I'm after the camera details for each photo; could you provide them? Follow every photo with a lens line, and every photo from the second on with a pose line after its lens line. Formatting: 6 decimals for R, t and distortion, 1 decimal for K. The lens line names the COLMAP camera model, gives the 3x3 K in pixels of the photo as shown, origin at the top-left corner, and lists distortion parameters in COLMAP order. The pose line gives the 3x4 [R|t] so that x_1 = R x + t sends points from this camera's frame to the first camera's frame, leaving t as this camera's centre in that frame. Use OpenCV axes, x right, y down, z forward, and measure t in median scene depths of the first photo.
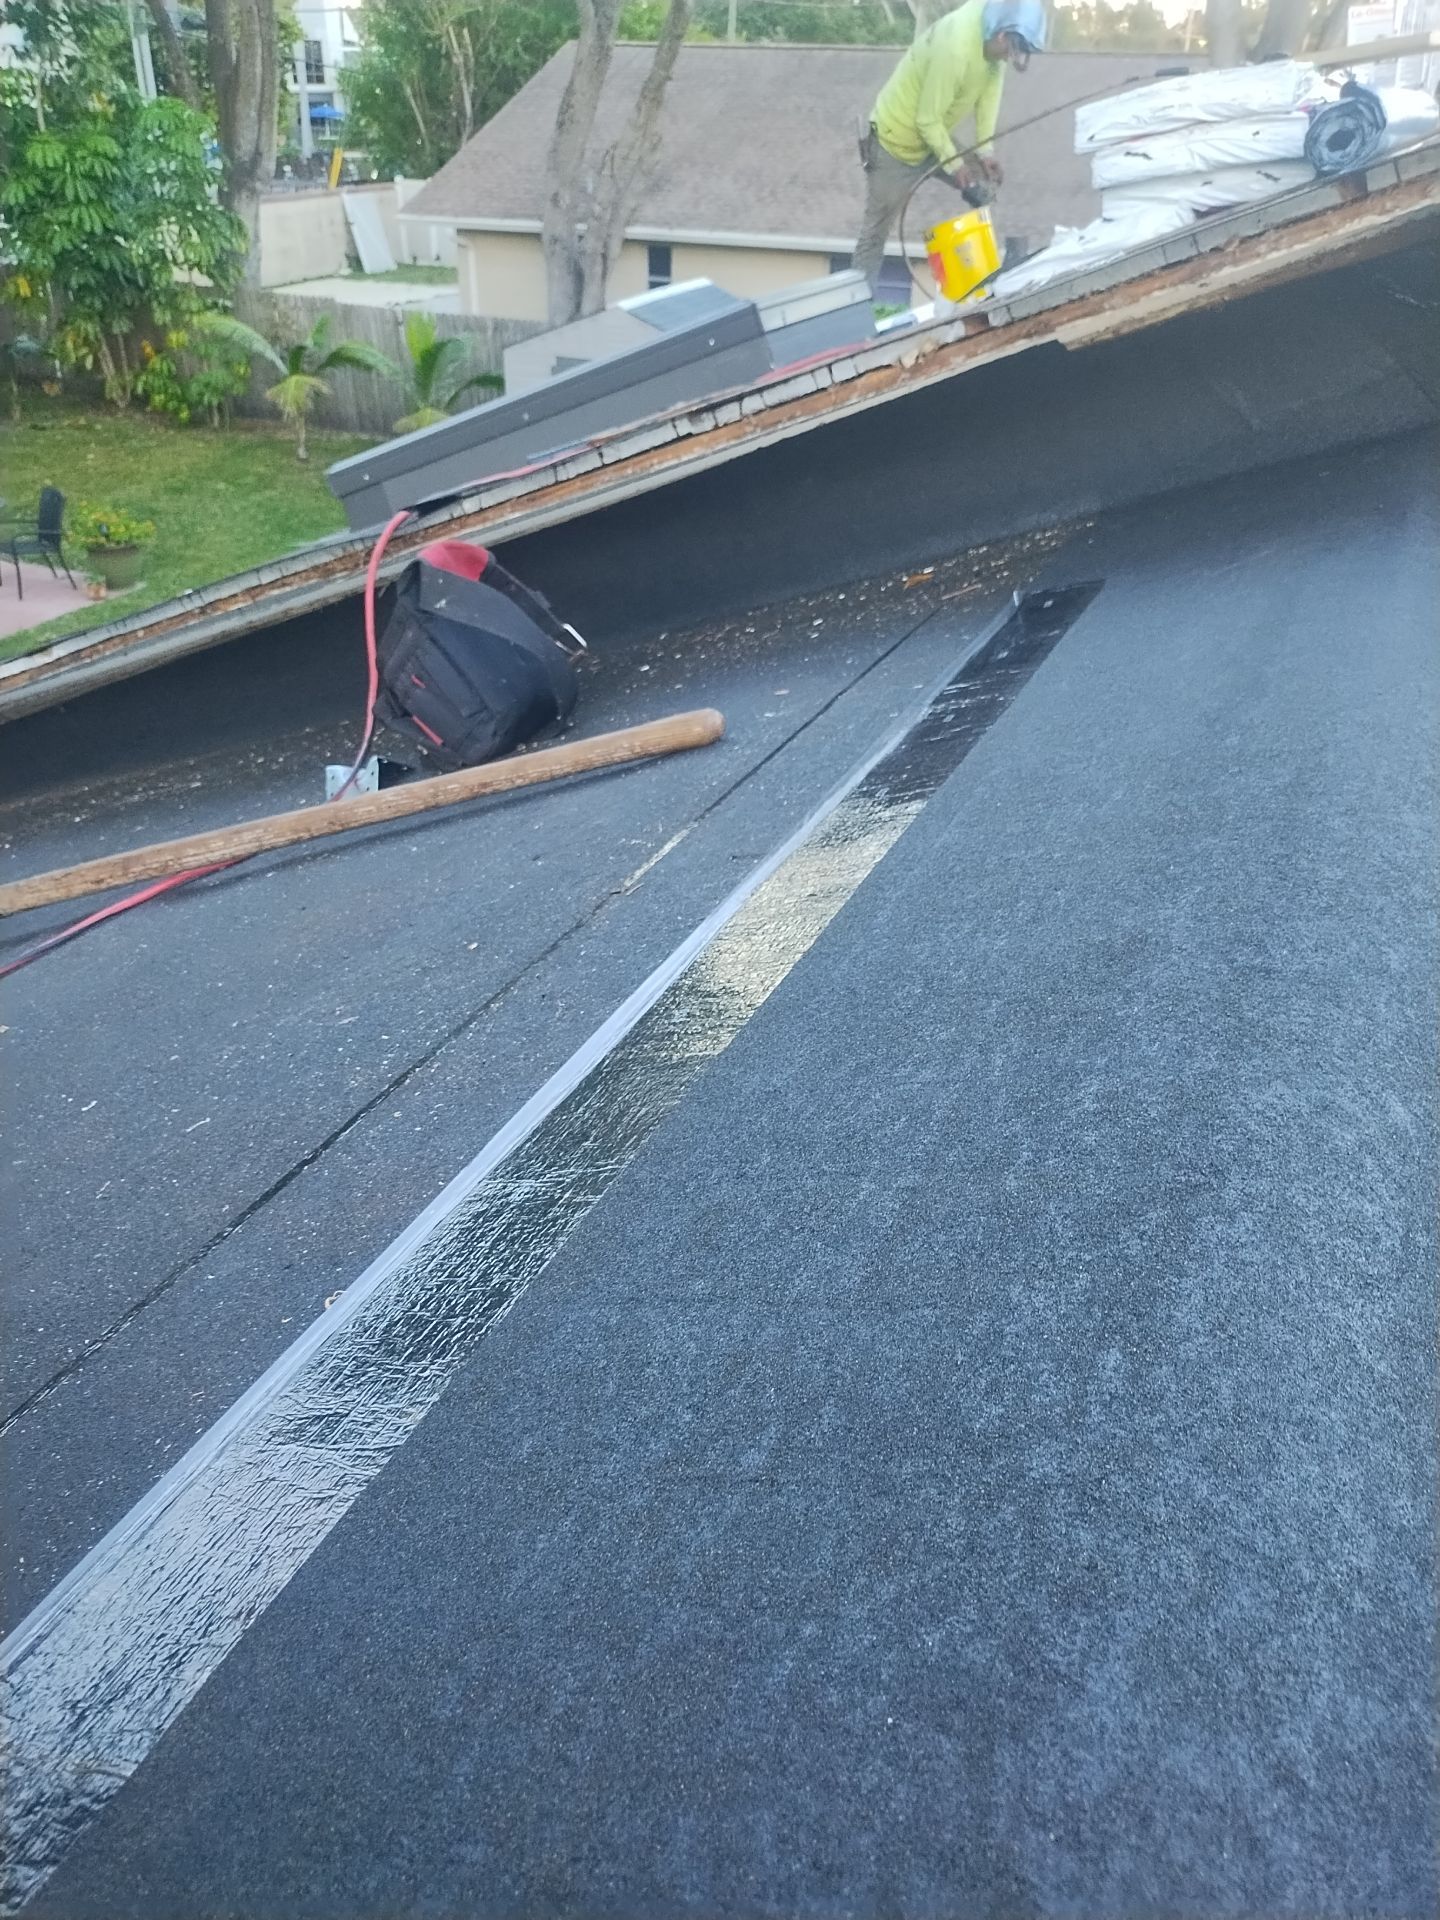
lens RADIAL K [[1506.3, 0, 737.0], [0, 1506.3, 934.0], [0, 0, 1]] dist [0.029441, -0.006910]
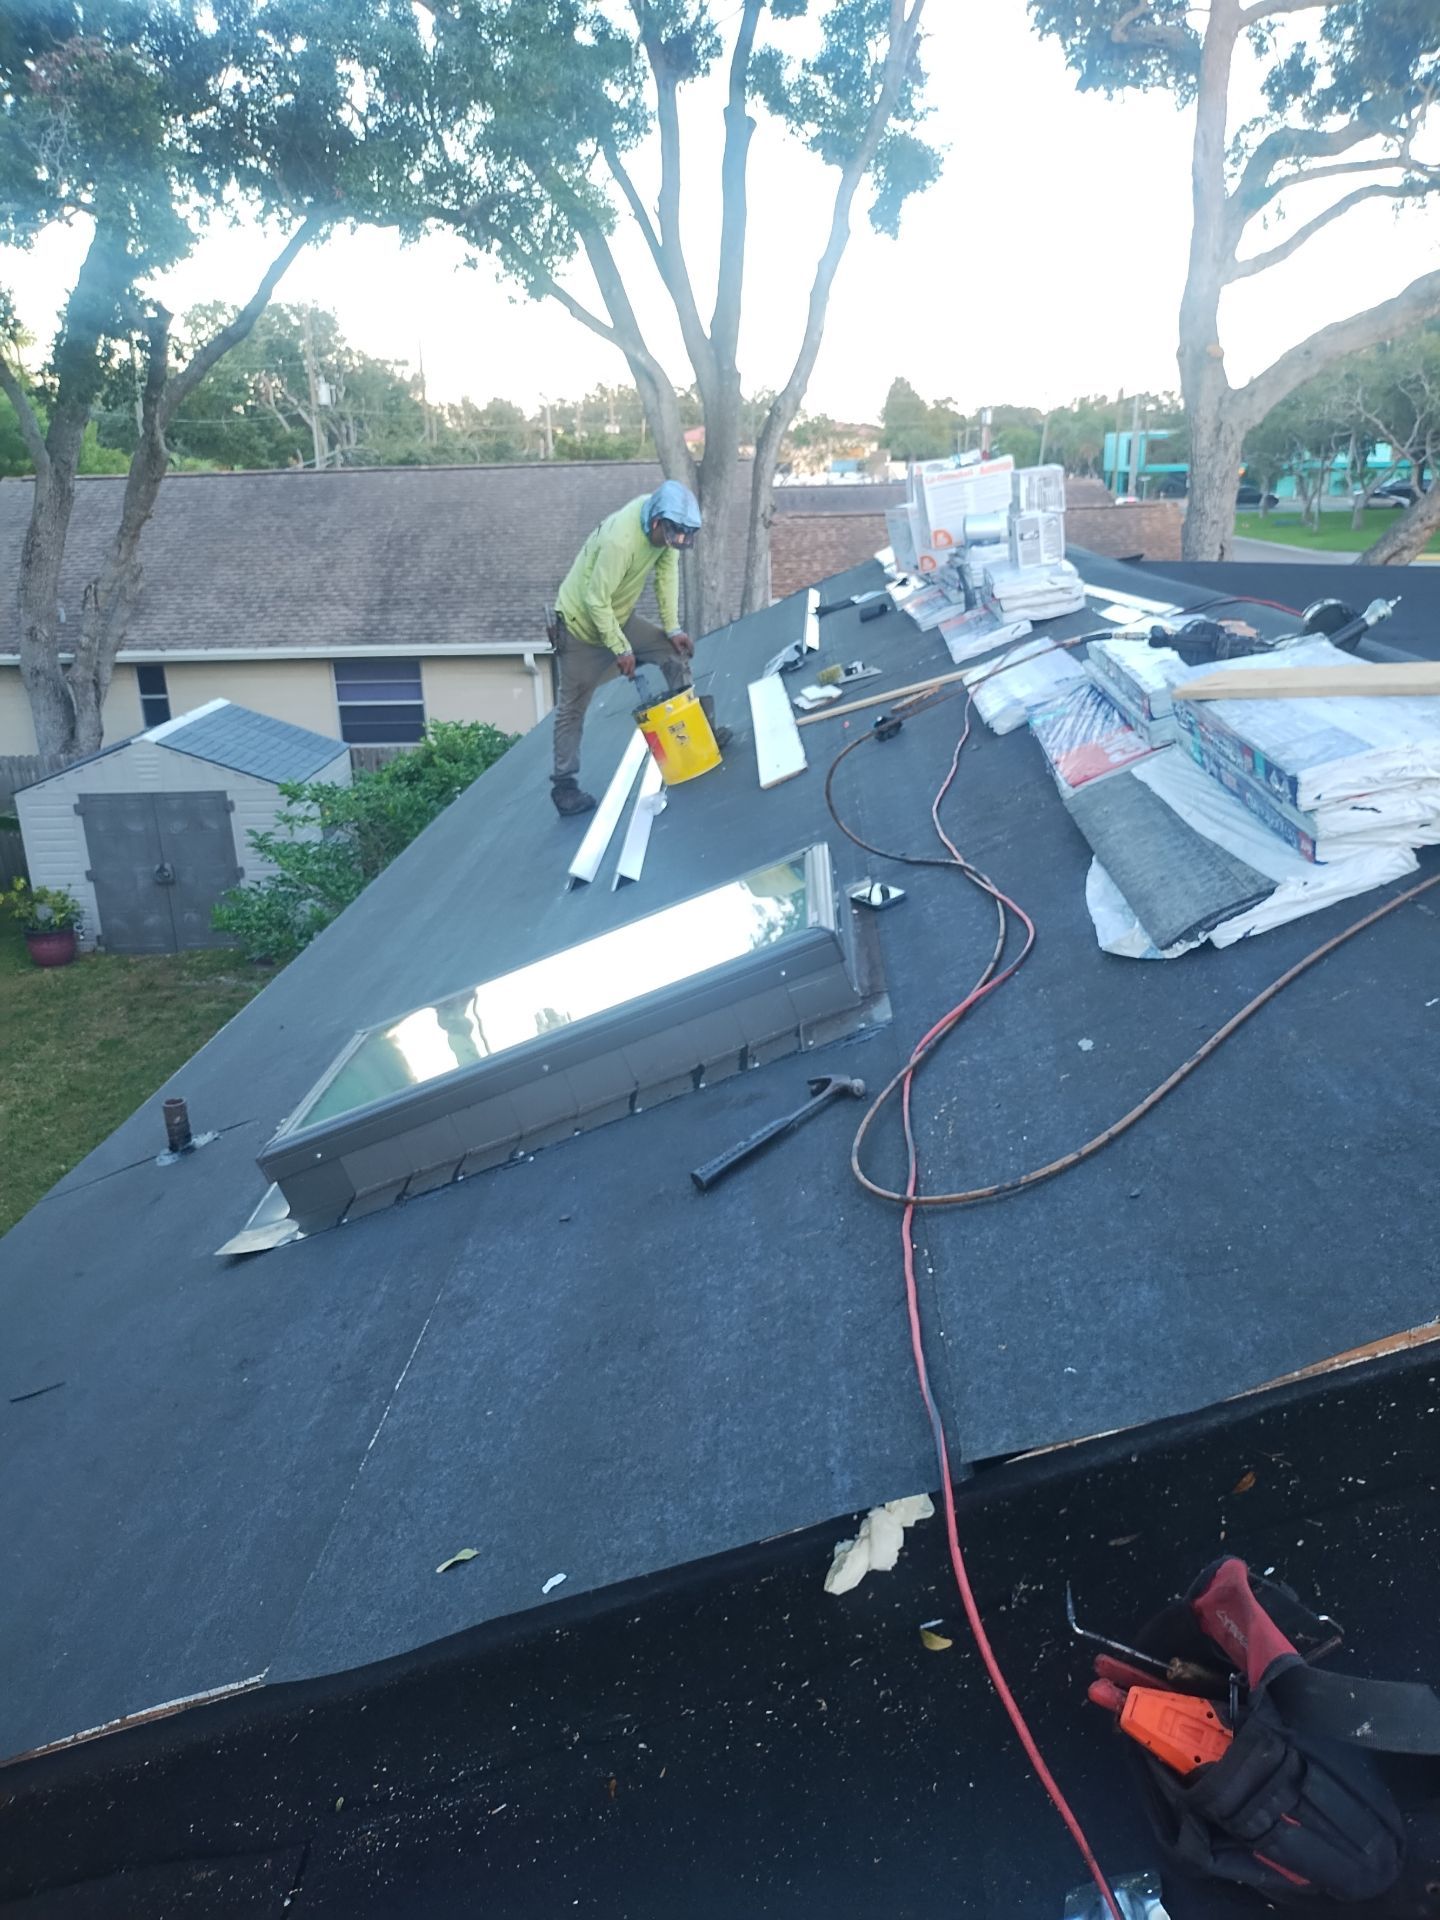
lens RADIAL K [[1497.1, 0, 720.0], [0, 1497.1, 960.0], [0, 0, 1]] dist [0.043648, -0.075030]
pose [[0.935633, -0.158691, 0.315289, -0.046482], [0.216832, 0.963232, -0.158646, -0.036891], [-0.278521, 0.216799, 0.935641, 0.023771]]
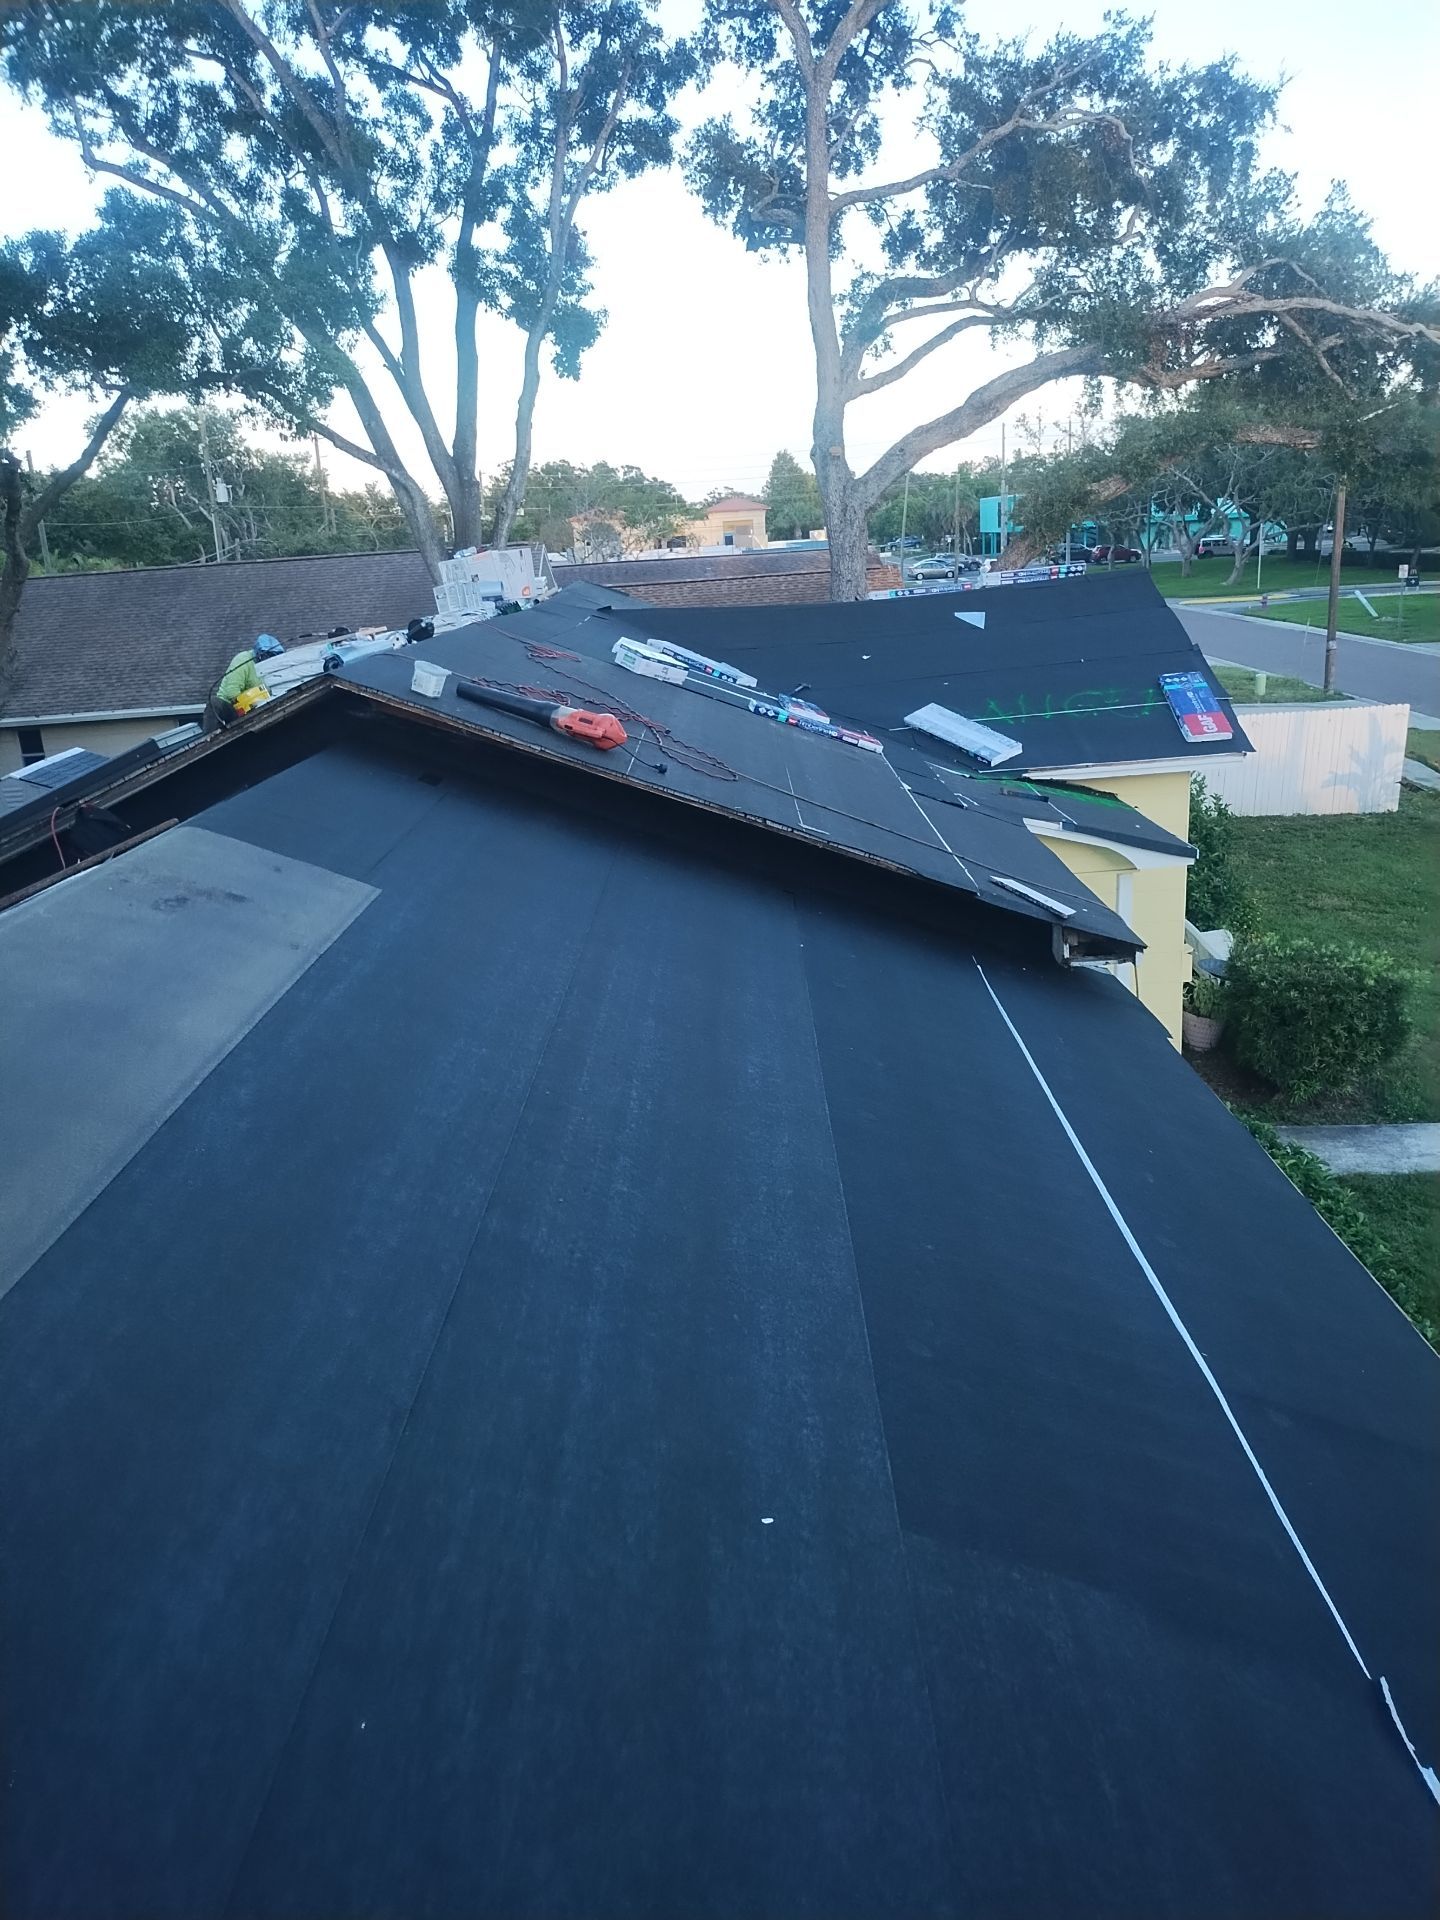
lens RADIAL K [[1432.9, 0, 718.7], [0, 1432.9, 947.5], [0, 0, 1]] dist [0.063443, -0.131270]
pose [[0.907801, -0.197269, 0.370110, -0.012867], [0.280356, 0.941764, -0.185693, 0.086560], [-0.311924, 0.272335, 0.910240, -0.193268]]
